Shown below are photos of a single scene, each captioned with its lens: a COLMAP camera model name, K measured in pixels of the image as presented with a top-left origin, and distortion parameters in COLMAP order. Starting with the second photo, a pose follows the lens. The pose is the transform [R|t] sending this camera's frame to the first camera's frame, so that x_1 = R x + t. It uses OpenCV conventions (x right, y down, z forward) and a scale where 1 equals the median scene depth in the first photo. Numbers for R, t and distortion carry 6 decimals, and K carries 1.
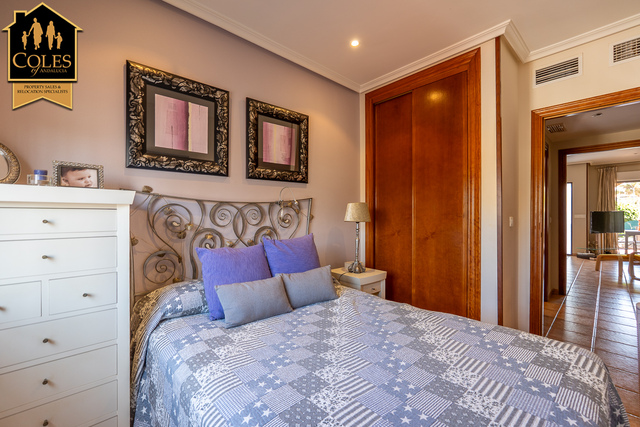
lens RADIAL K [[267.5, 0, 318.8], [0, 267.5, 217.1], [0, 0, 1]] dist [-0.003969, 0.000303]
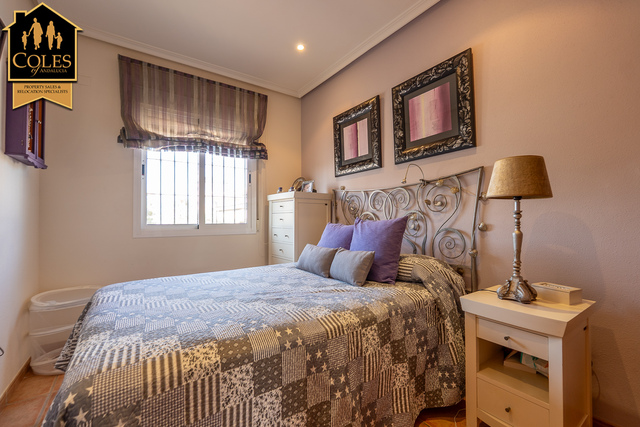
lens RADIAL K [[267.5, 0, 316.1], [0, 267.5, 214.8], [0, 0, 1]] dist [-0.003969, 0.000303]
pose [[-0.102792, -0.017223, -0.994554, 0.835575], [-0.001820, 0.999852, -0.017127, 0.073888], [0.994701, 0.000049, -0.102808, 0.837243]]
